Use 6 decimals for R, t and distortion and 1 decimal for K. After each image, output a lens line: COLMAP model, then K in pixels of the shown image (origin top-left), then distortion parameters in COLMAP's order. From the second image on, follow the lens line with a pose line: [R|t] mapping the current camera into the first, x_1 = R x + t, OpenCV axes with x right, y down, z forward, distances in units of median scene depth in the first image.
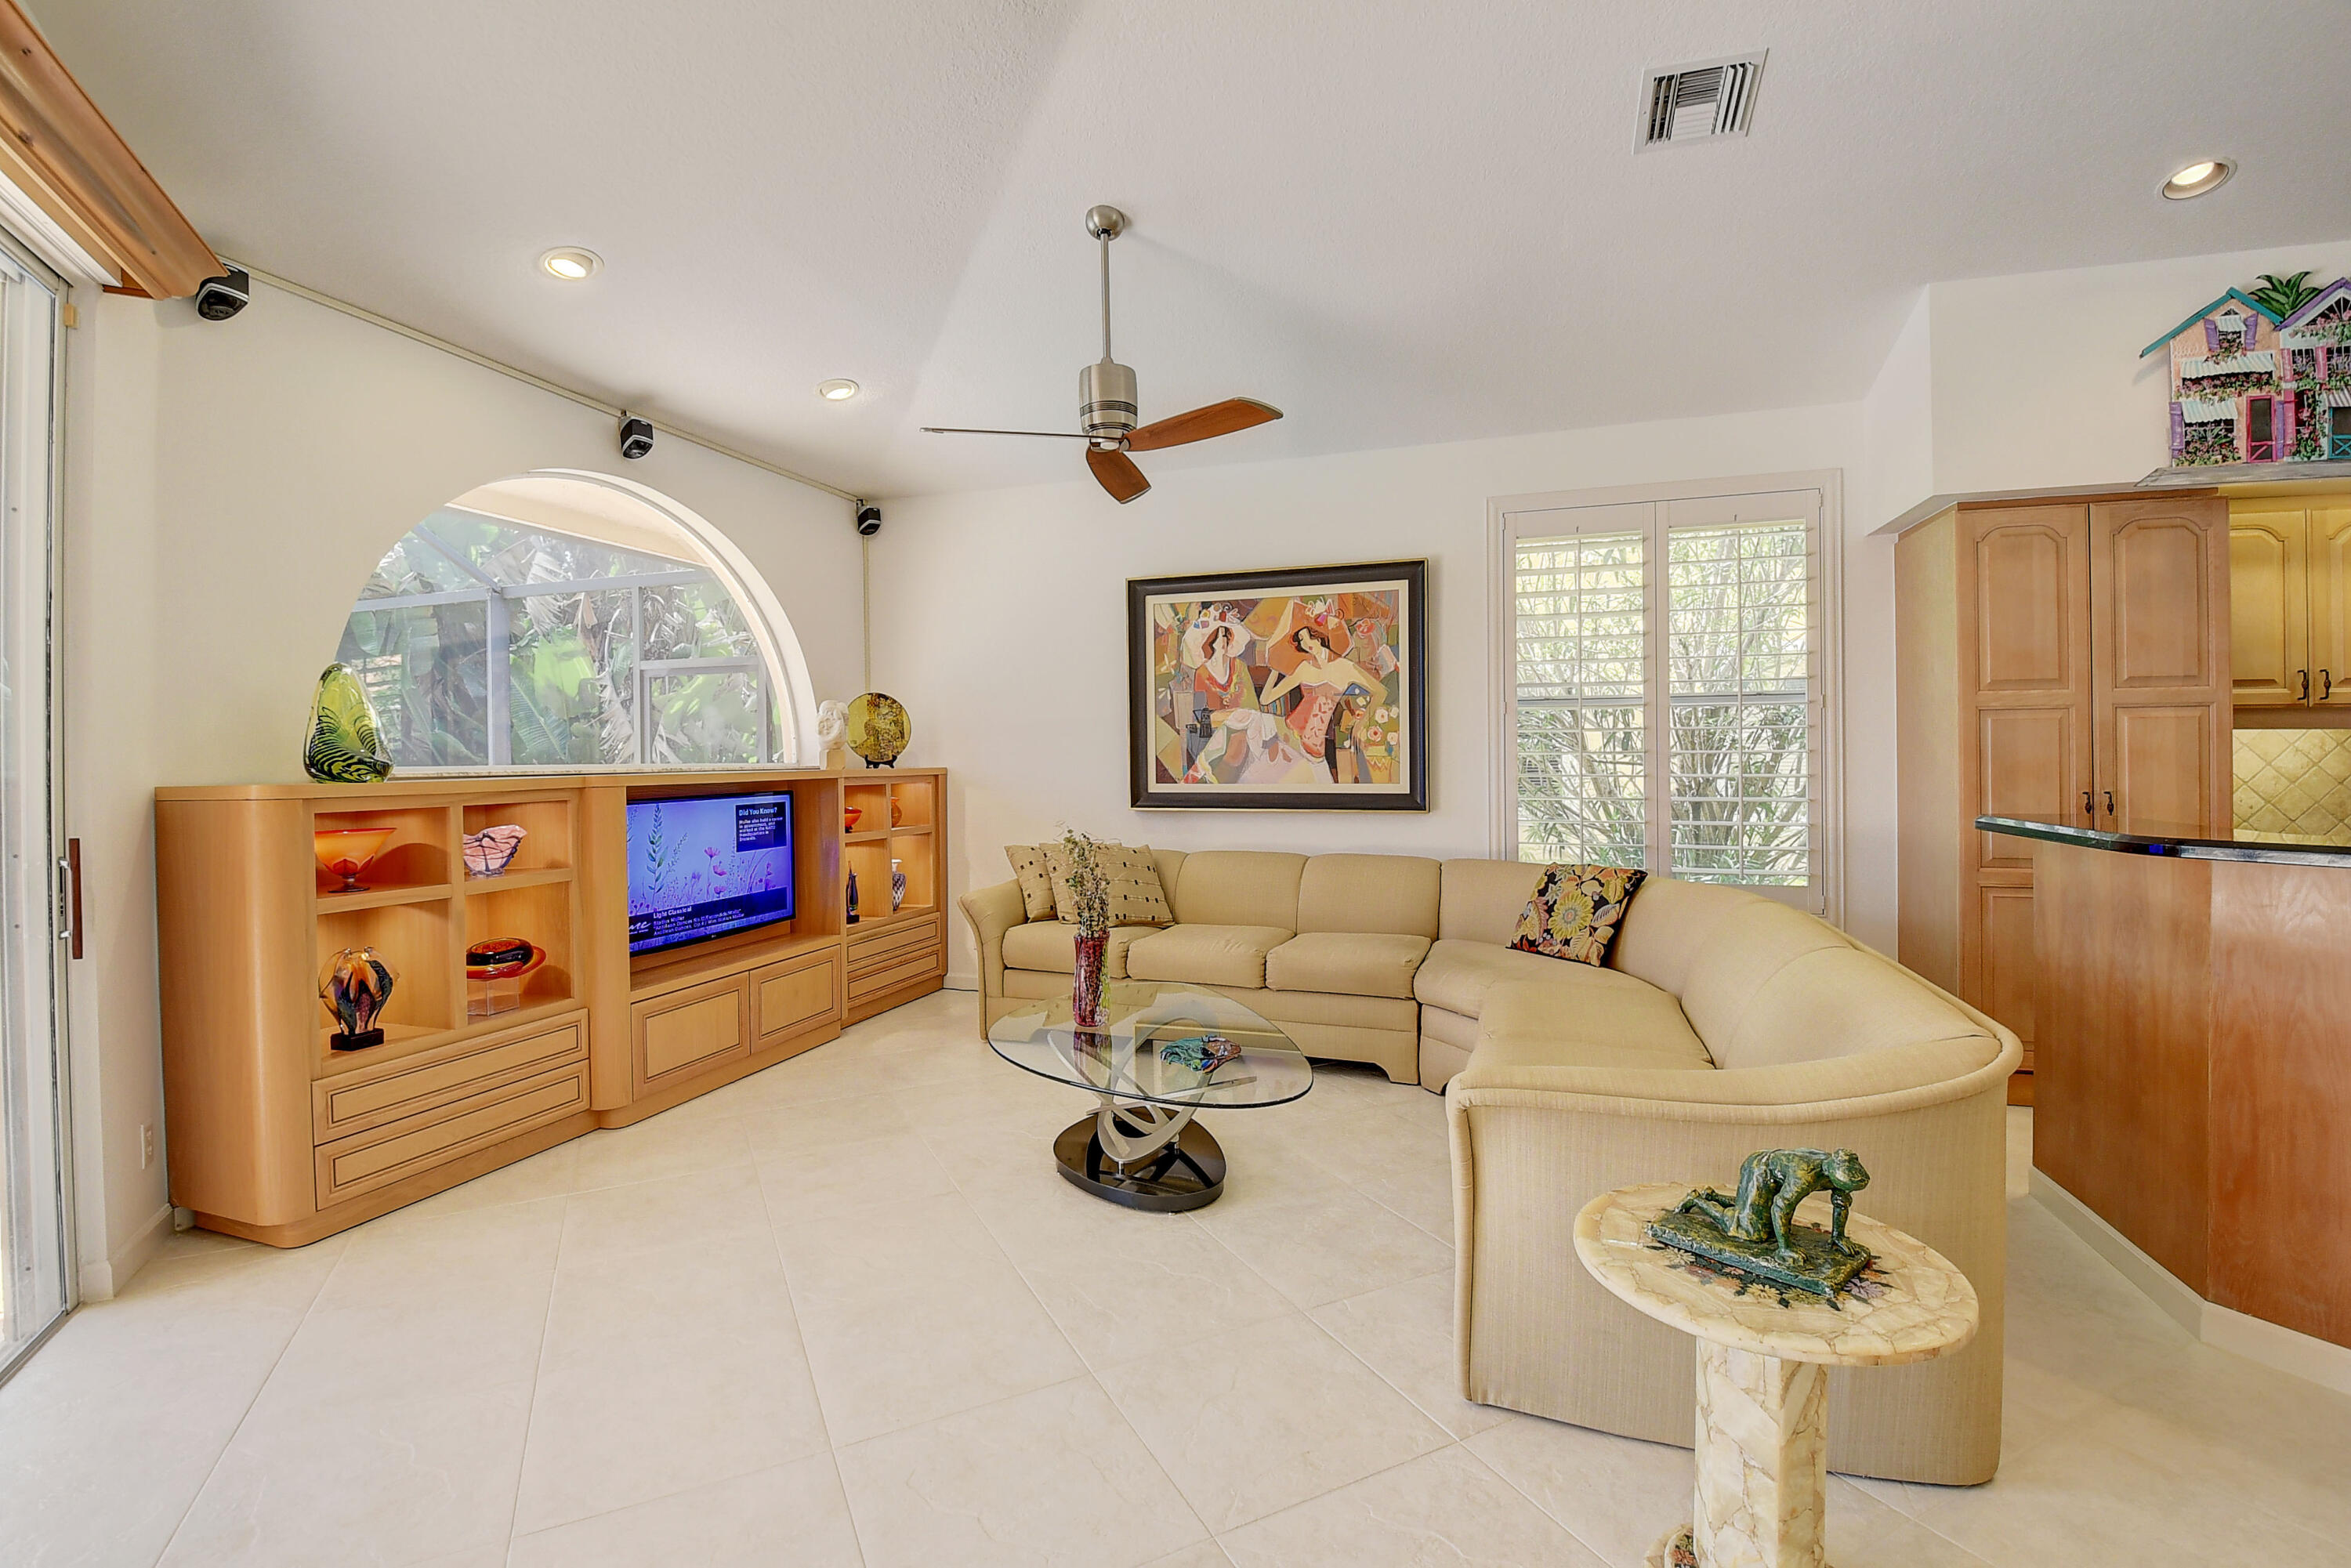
lens RADIAL K [[1032.3, 0, 1190.1], [0, 1032.3, 753.8], [0, 0, 1]] dist [0.003429, -0.013878]
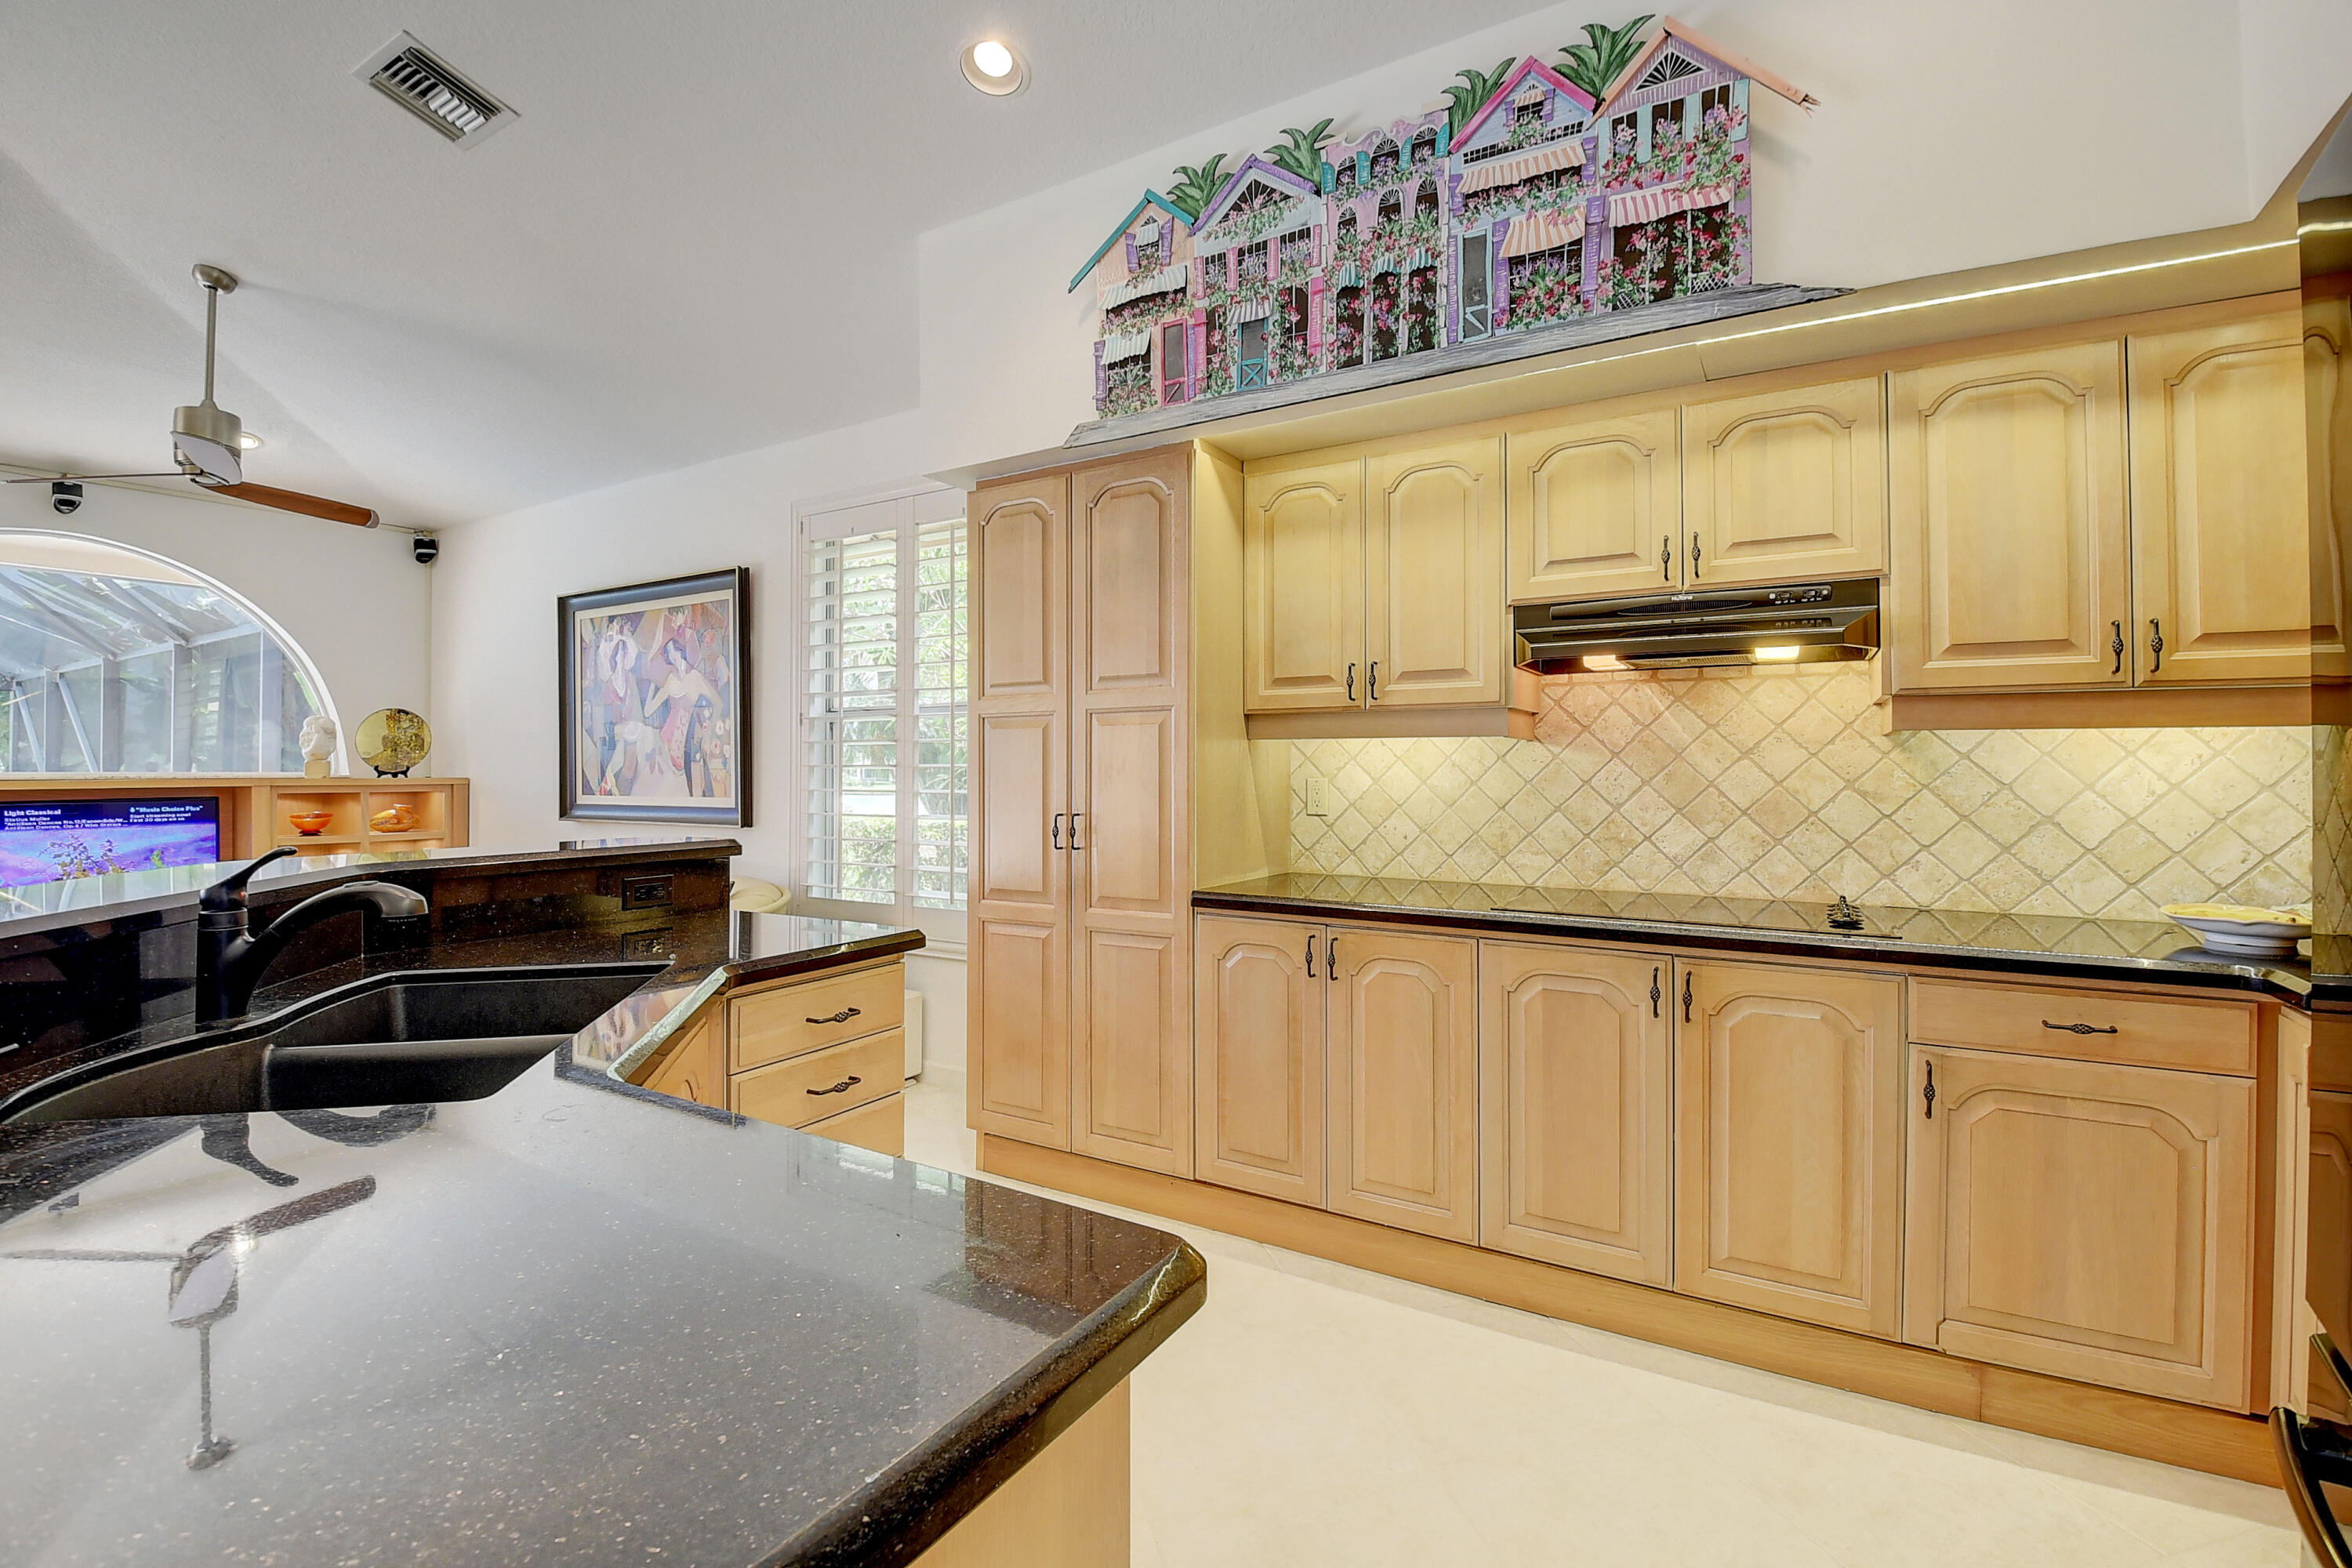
lens RADIAL K [[1071.5, 0, 1150.4], [0, 1071.5, 764.2], [0, 0, 1]] dist [-0.010849, -0.010998]
pose [[0.970397, 0.003416, -0.241492, 0.812745], [-0.003695, 0.999993, -0.000702, -0.003274], [0.241488, 0.001574, 0.970402, 0.120087]]
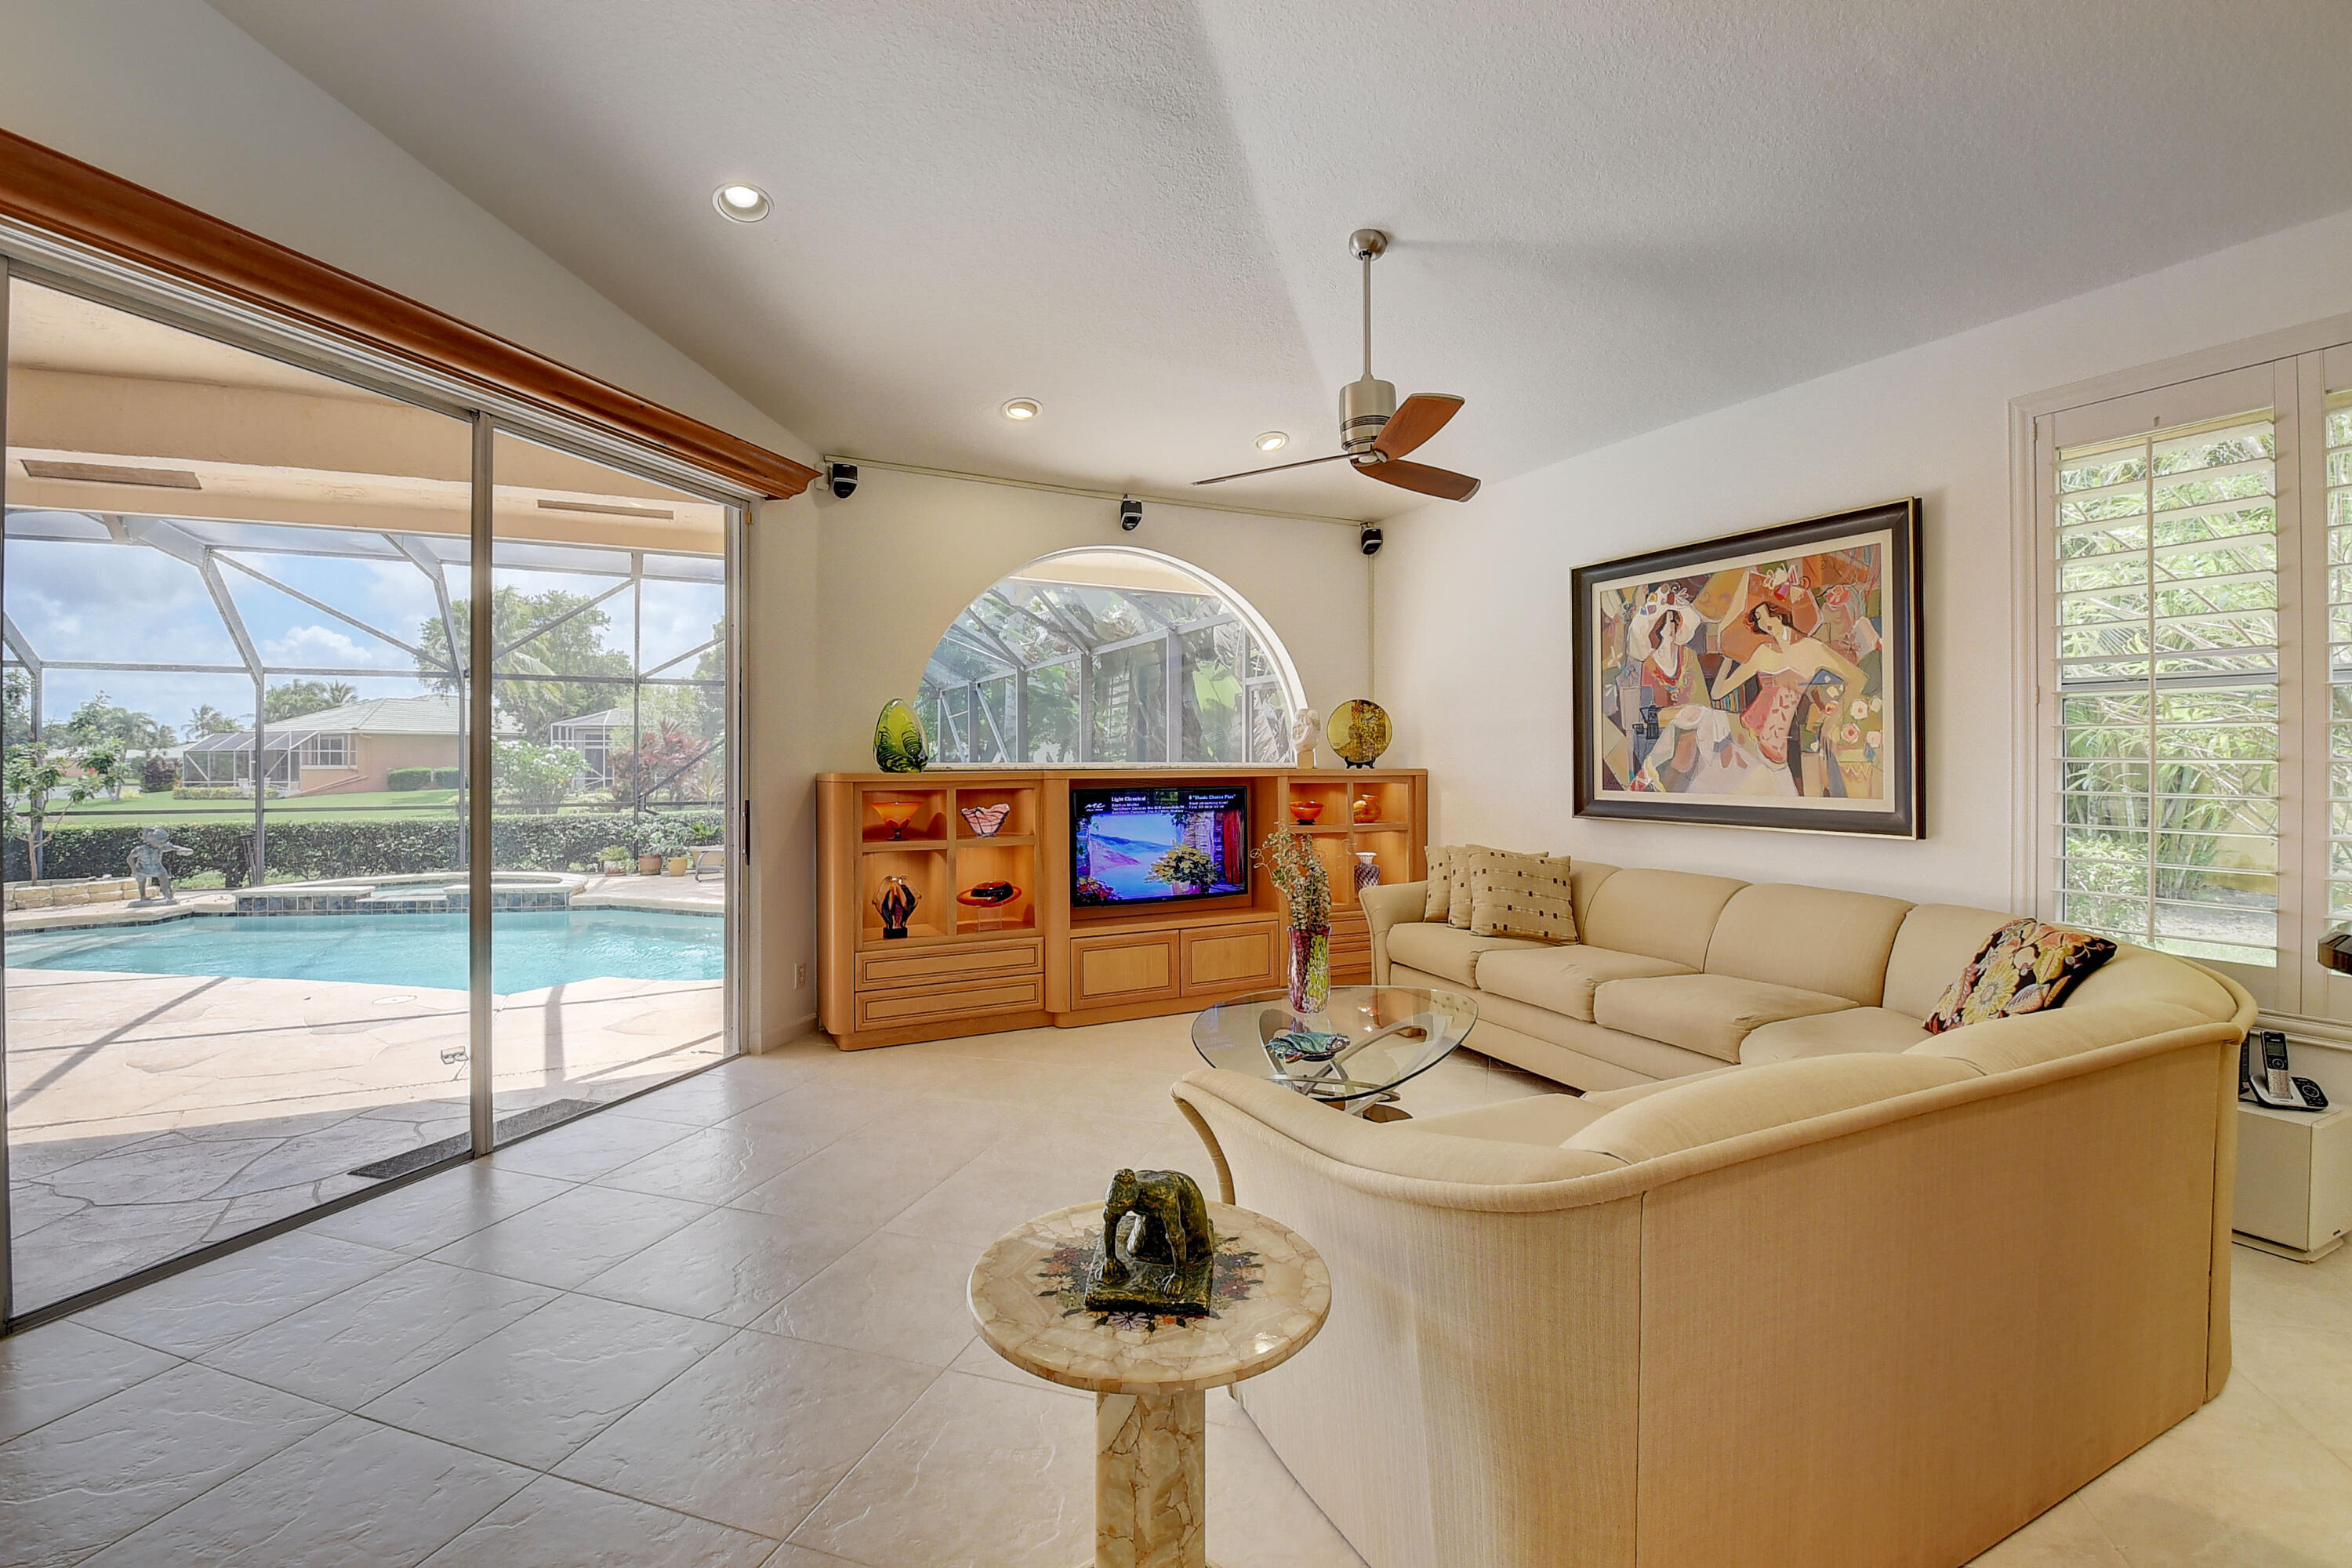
lens RADIAL K [[1041.3, 0, 1167.9], [0, 1041.3, 754.5], [0, 0, 1]] dist [0.014587, -0.025597]
pose [[0.705450, 0.004746, -0.708744, 0.367795], [-0.003658, 0.999989, 0.003056, -0.004031], [0.708750, 0.000436, 0.705459, 0.089171]]
